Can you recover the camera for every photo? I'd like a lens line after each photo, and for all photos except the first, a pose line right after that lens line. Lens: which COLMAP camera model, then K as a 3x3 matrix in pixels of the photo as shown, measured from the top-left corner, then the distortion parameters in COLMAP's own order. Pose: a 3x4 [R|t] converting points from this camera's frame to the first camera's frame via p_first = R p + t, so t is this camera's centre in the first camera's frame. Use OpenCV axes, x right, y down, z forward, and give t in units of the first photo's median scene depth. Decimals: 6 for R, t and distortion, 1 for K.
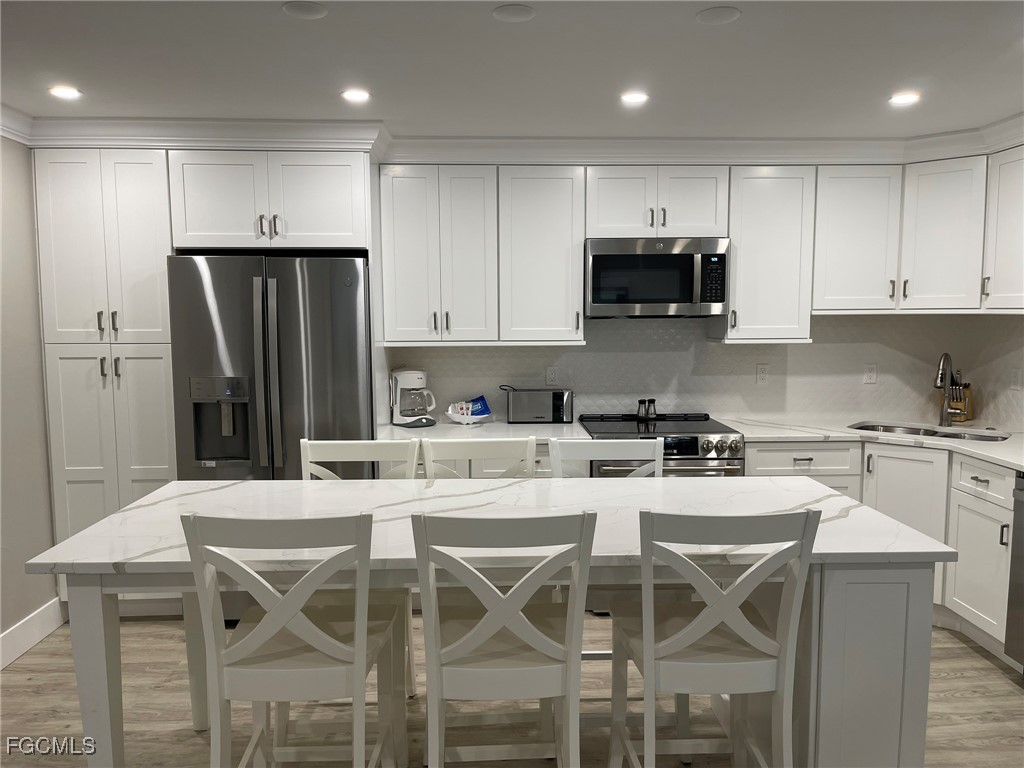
lens RADIAL K [[772.1, 0, 519.6], [0, 772.1, 389.5], [0, 0, 1]] dist [0.076640, -0.103716]
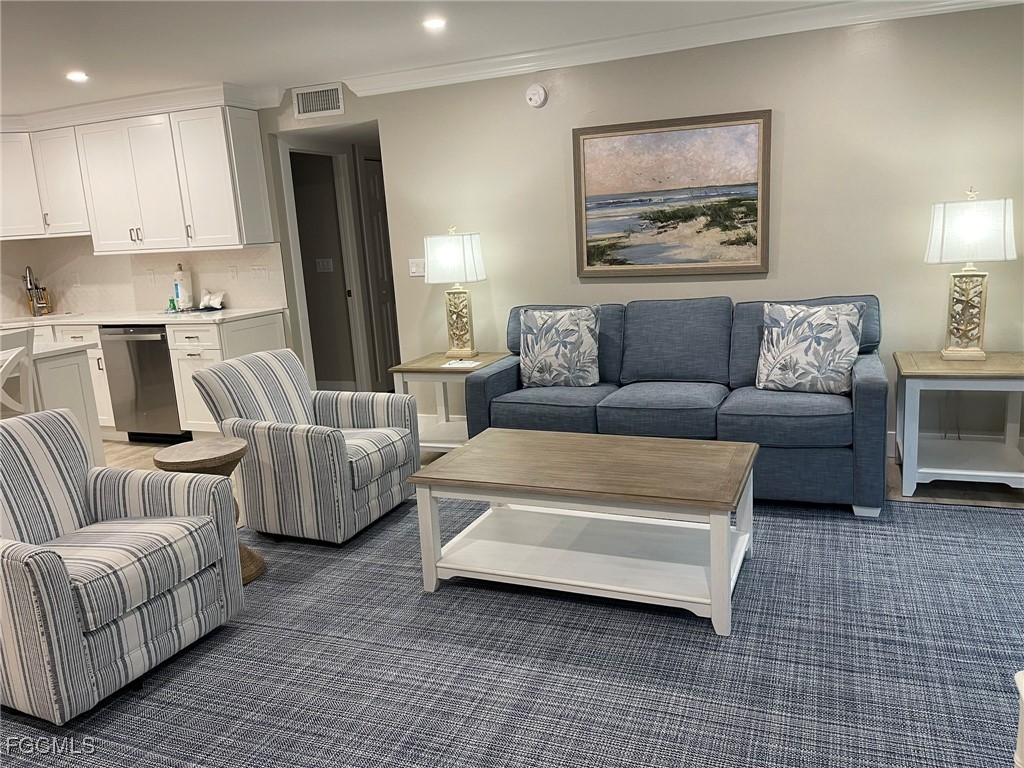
lens RADIAL K [[772.1, 0, 519.7], [0, 772.1, 385.2], [0, 0, 1]] dist [0.076640, -0.103716]
pose [[0.410657, -0.197806, 0.890075, -0.436401], [0.144539, 0.977963, 0.150651, 0.085537], [-0.900261, 0.066785, 0.430198, -0.456017]]
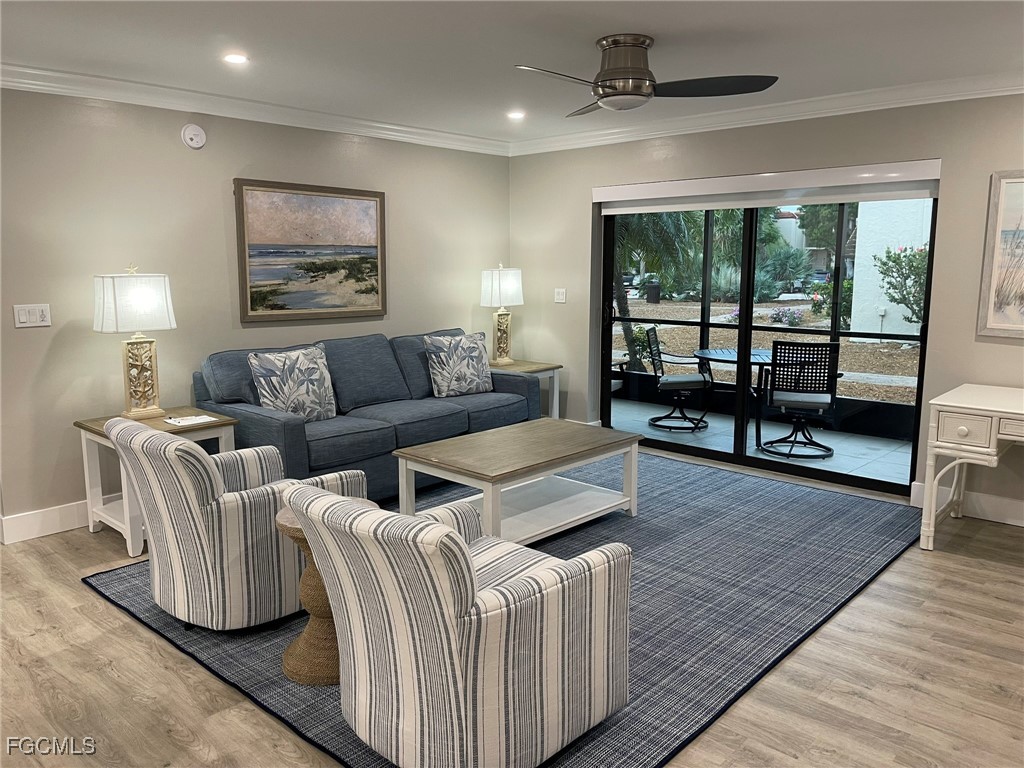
lens RADIAL K [[772.1, 0, 527.5], [0, 772.1, 381.6], [0, 0, 1]] dist [0.076640, -0.103716]
pose [[-0.714094, -0.102267, 0.692539, -0.464604], [0.073680, 0.972798, 0.219626, -0.027079], [-0.696161, 0.207860, -0.687134, 0.504729]]
